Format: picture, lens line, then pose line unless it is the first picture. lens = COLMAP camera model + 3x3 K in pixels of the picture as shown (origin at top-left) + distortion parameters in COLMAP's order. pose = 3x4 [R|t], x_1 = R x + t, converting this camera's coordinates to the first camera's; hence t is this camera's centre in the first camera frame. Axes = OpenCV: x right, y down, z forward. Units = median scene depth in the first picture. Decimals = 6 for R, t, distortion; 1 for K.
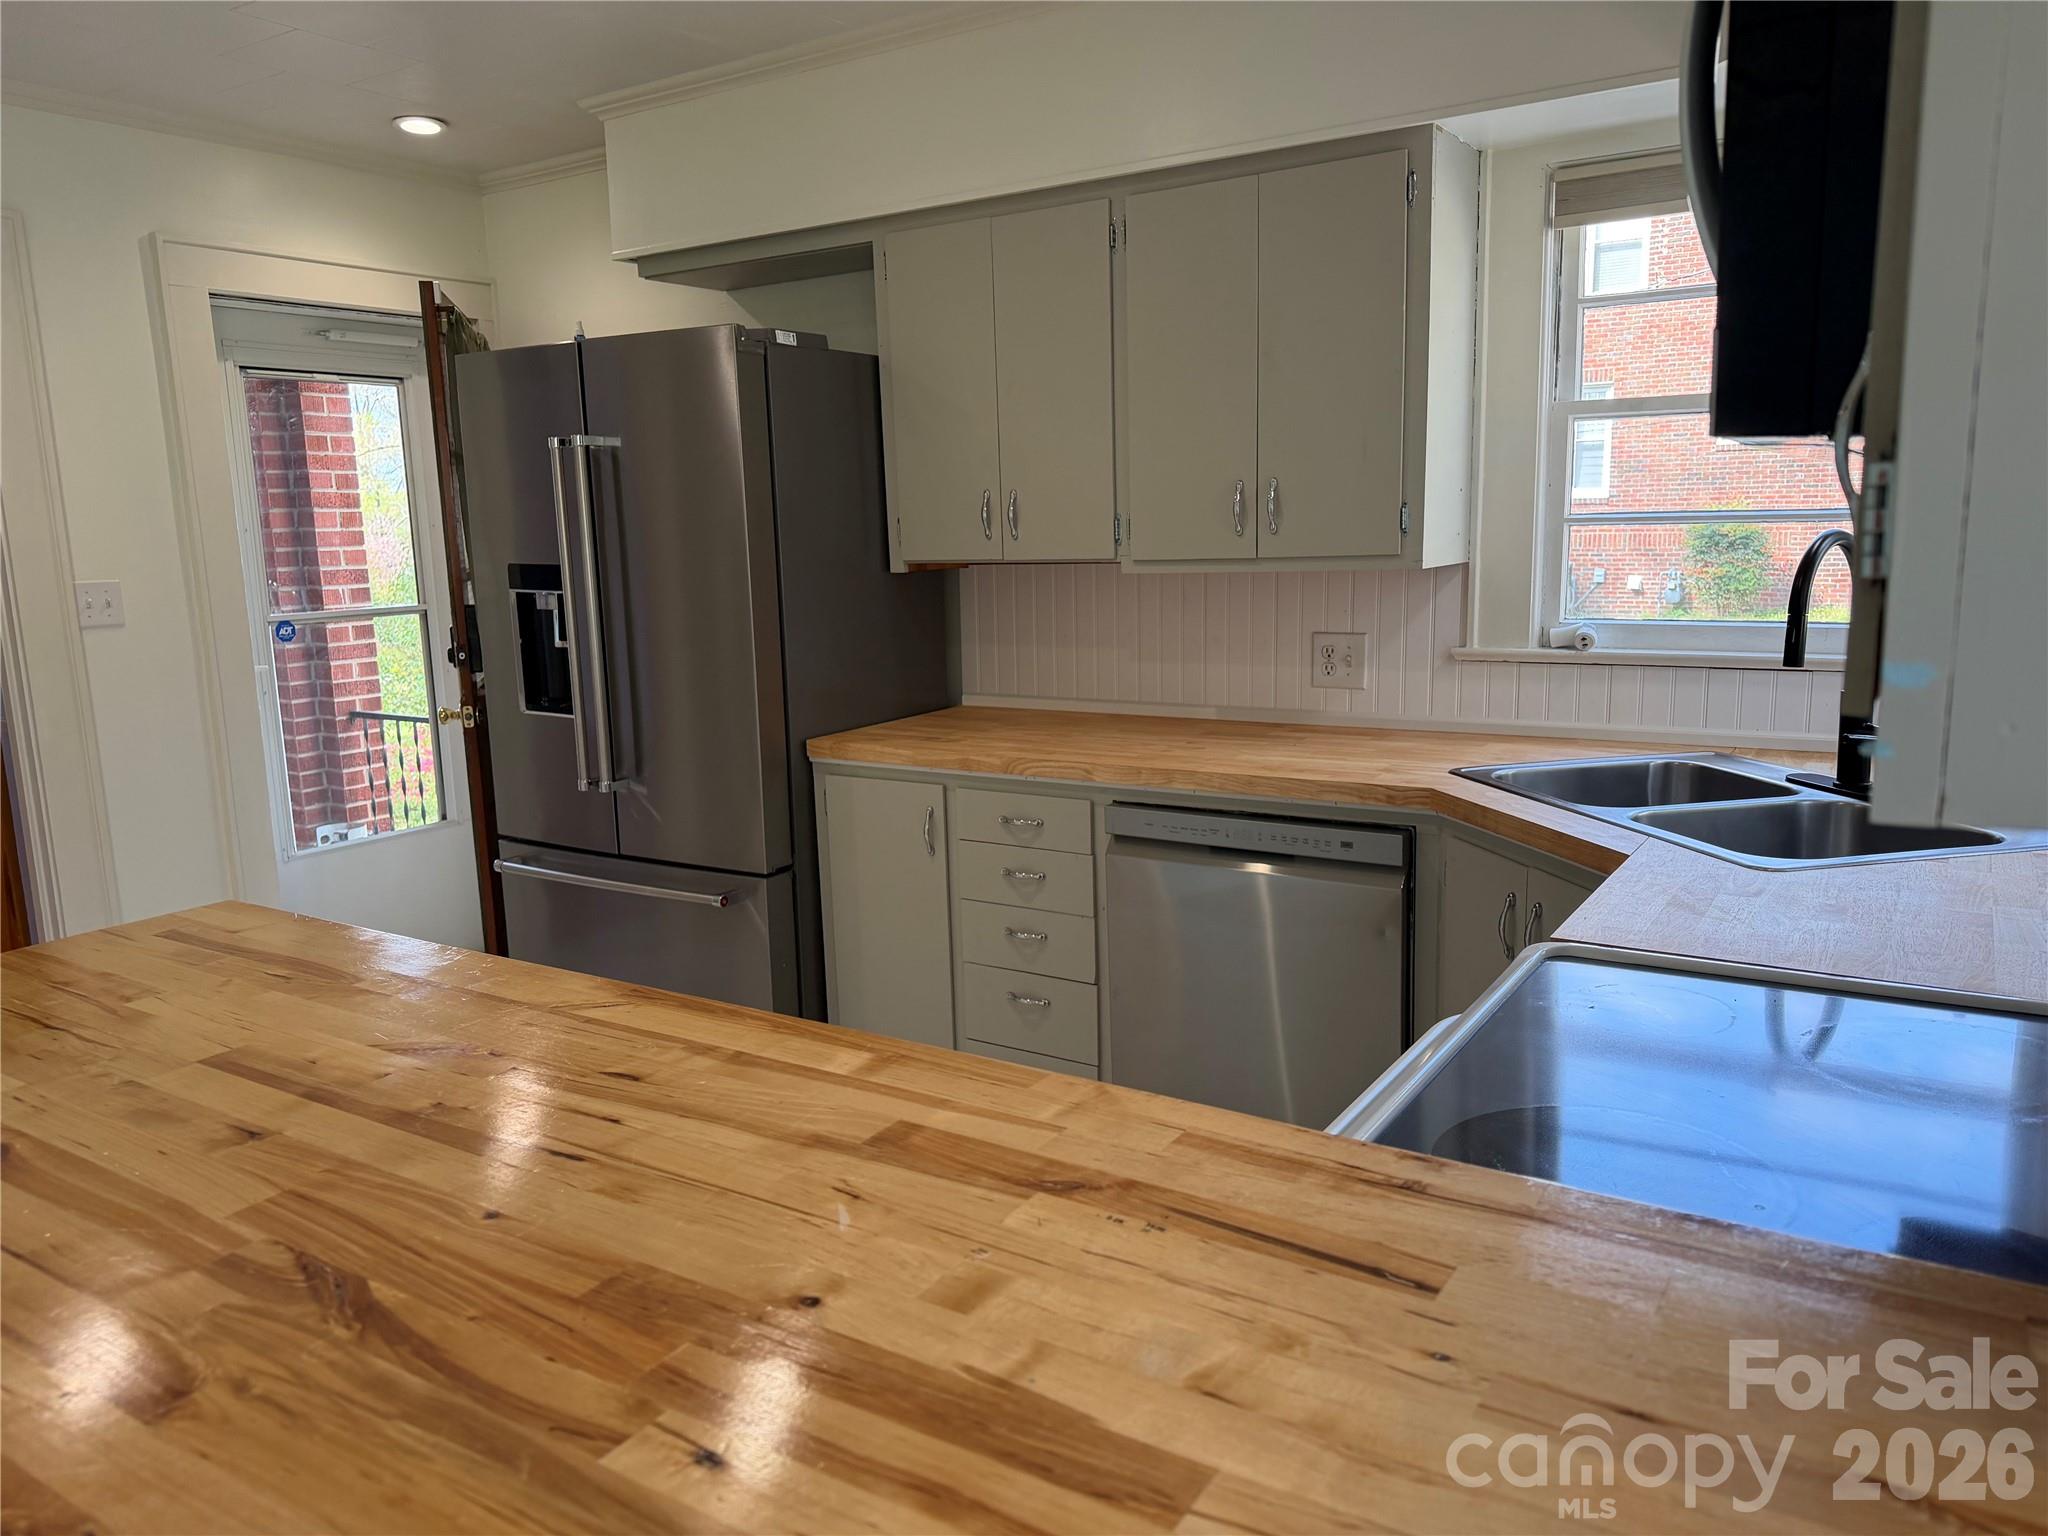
lens RADIAL K [[1446.8, 0, 1019.3], [0, 1446.8, 768.5], [0, 0, 1]] dist [0.057834, -0.062561]
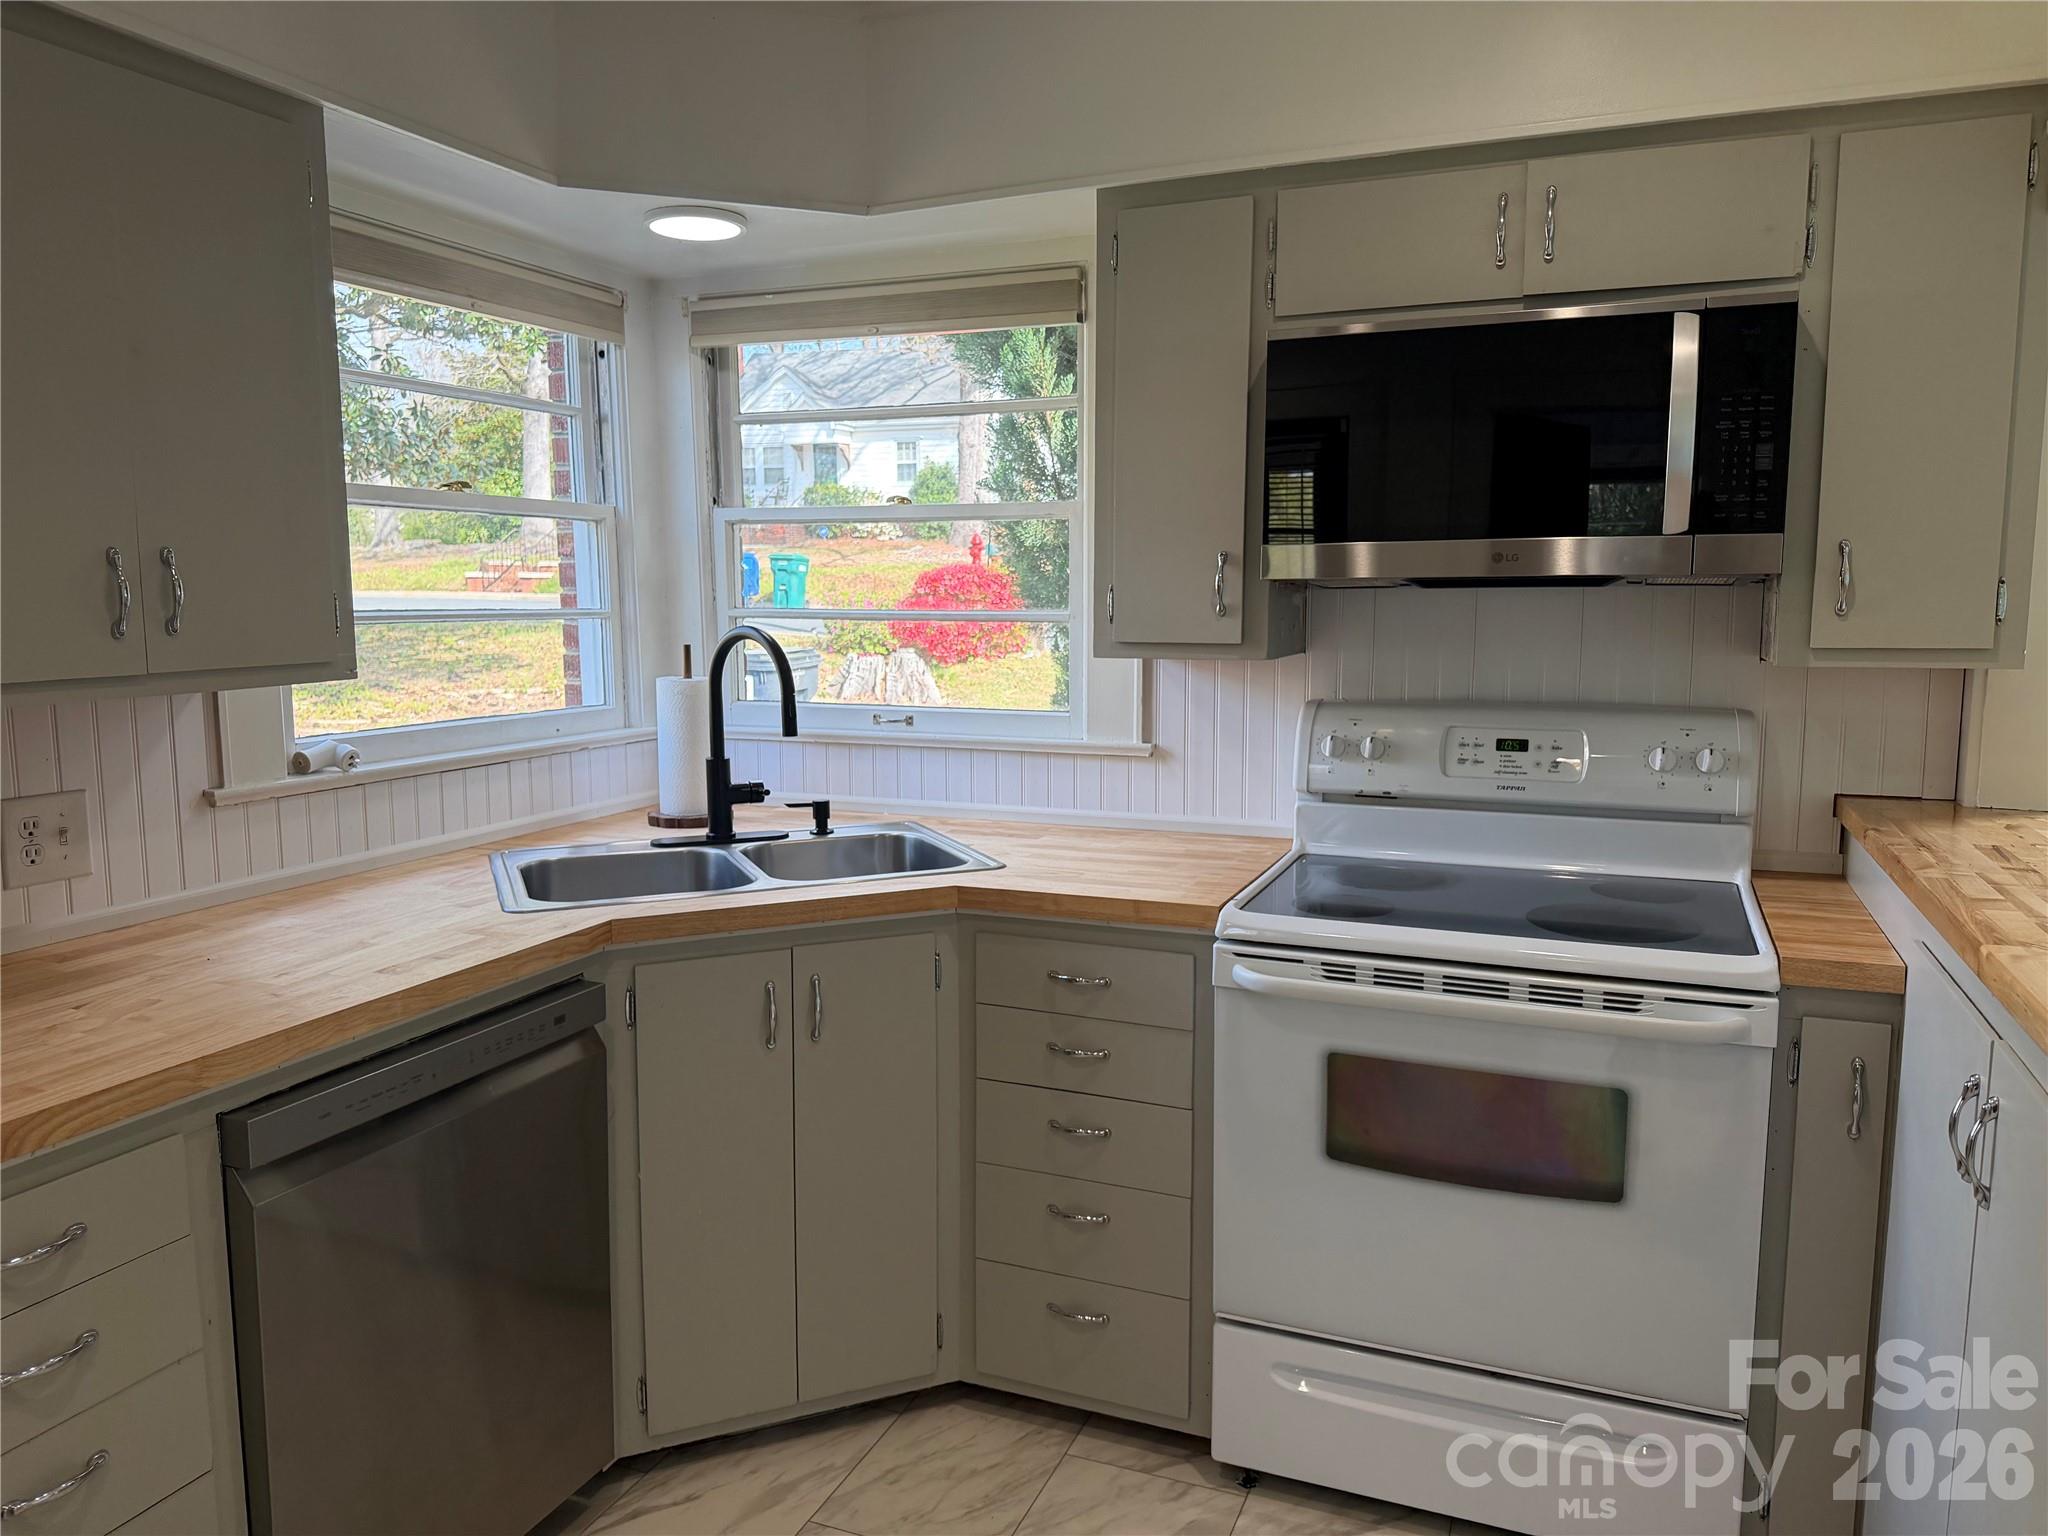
lens RADIAL K [[1446.8, 0, 1023.7], [0, 1446.8, 758.3], [0, 0, 1]] dist [0.057834, -0.062561]
pose [[-0.217381, -0.082930, 0.972558, -0.495087], [0.174097, 0.977113, 0.122231, -0.115670], [-0.960435, 0.195890, -0.197968, 0.738830]]
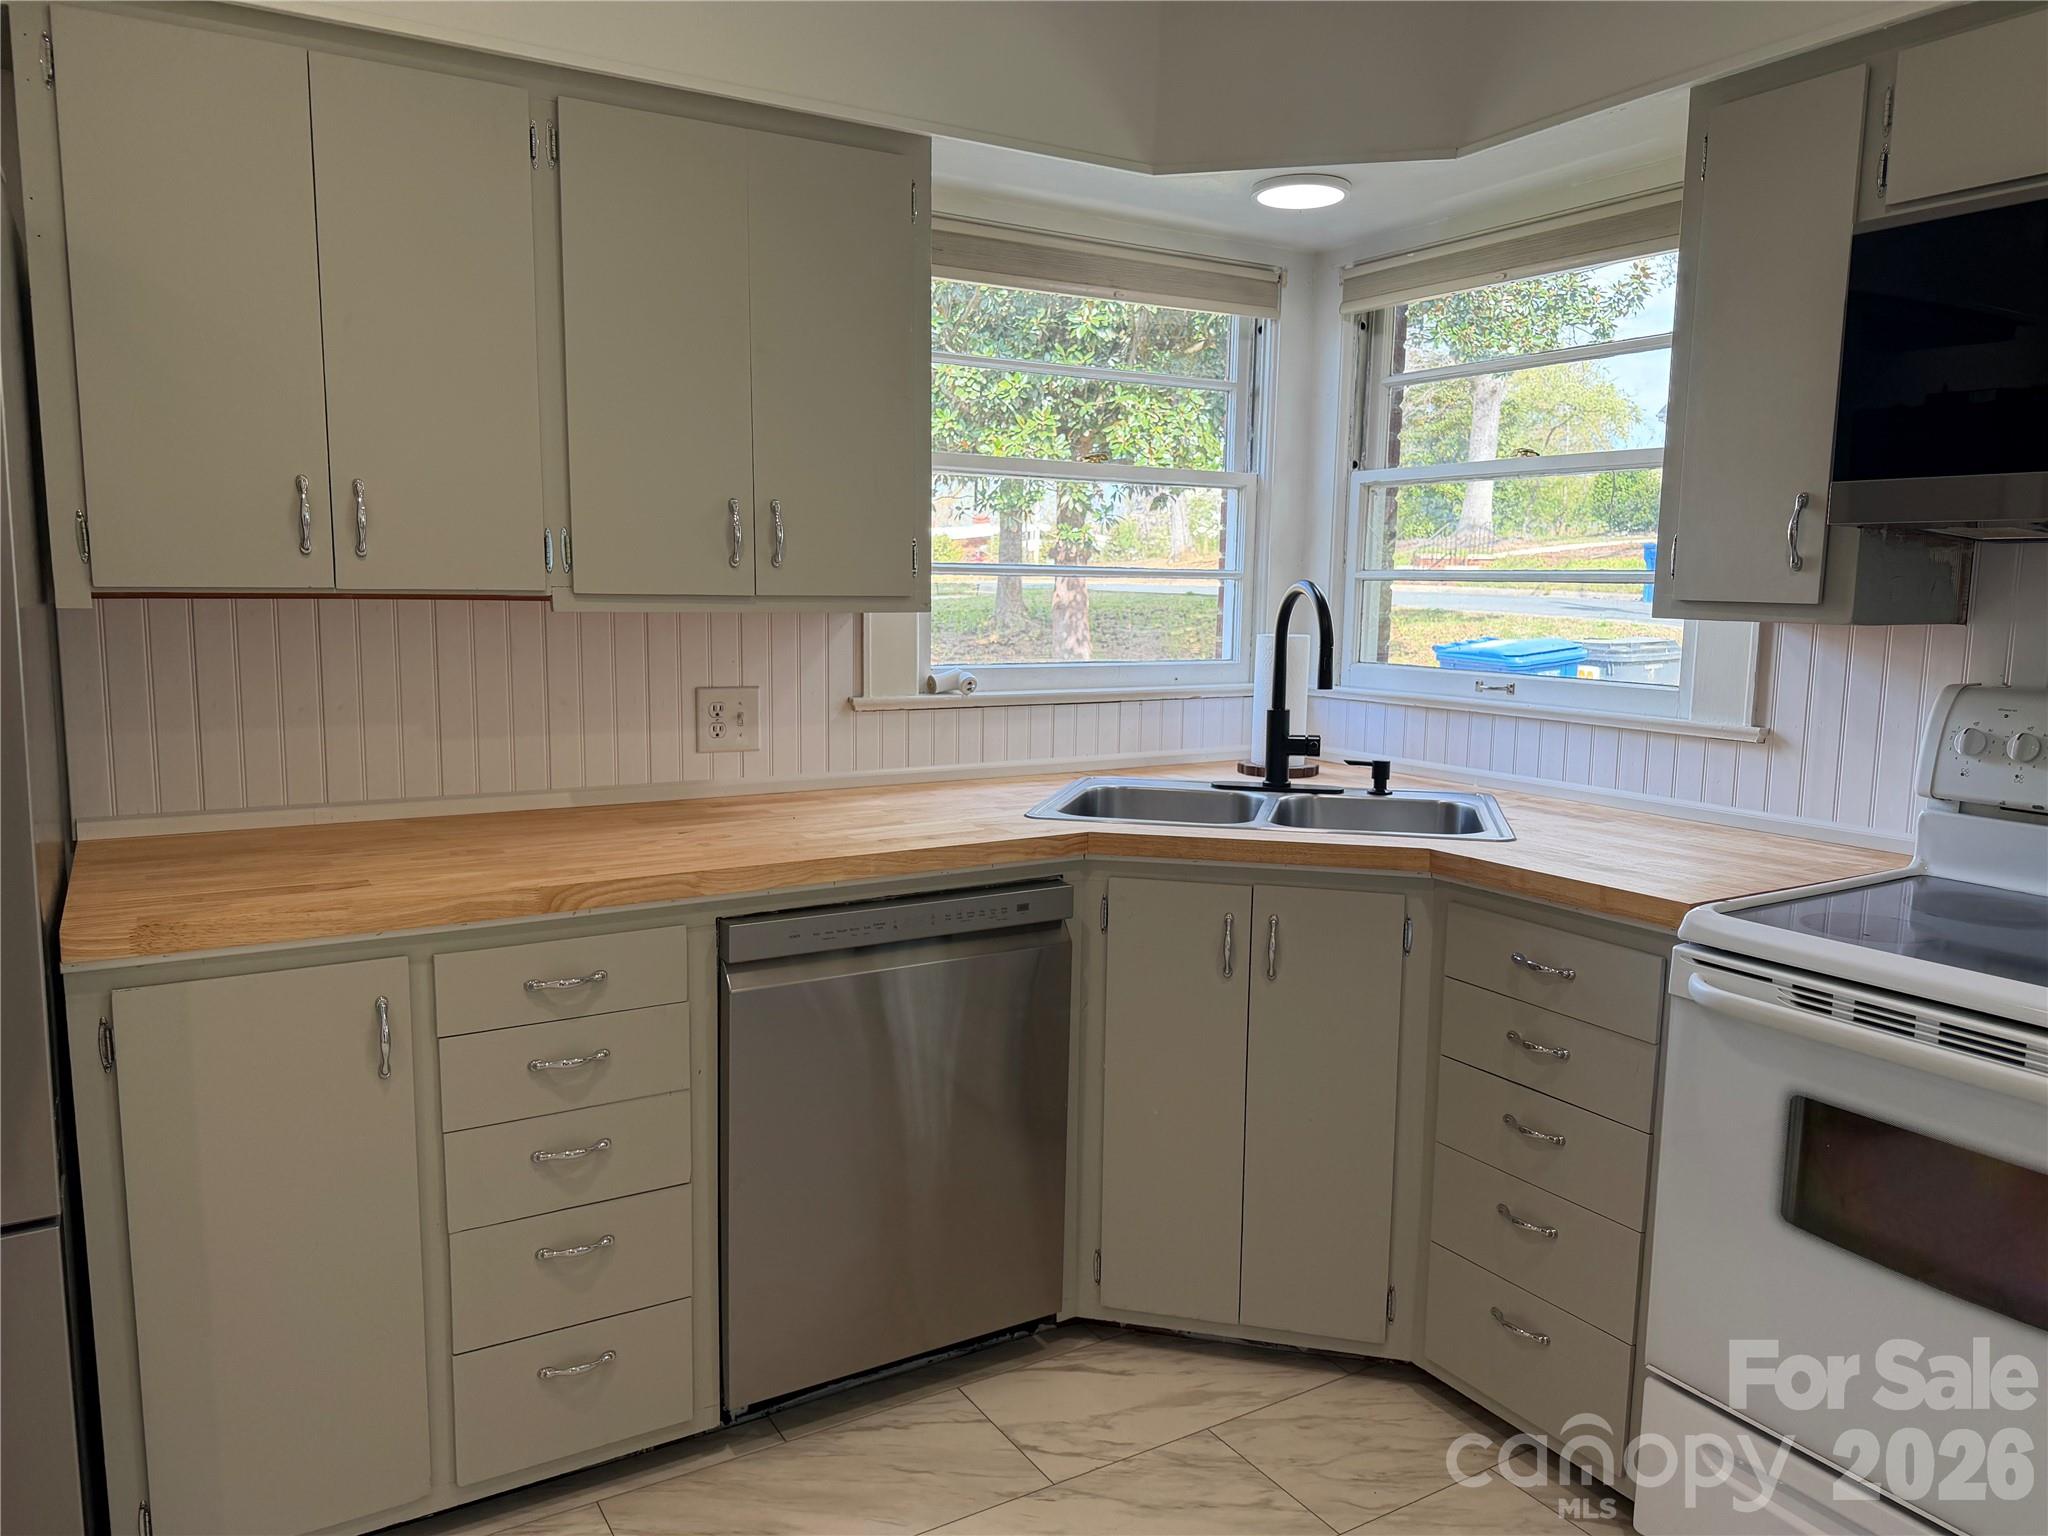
lens RADIAL K [[1446.8, 0, 1018.3], [0, 1446.8, 768.4], [0, 0, 1]] dist [0.057834, -0.062561]
pose [[0.405961, -0.081560, 0.910244, -0.499791], [0.127730, 0.991297, 0.031856, -0.053153], [-0.904920, 0.103333, 0.412846, 0.516737]]
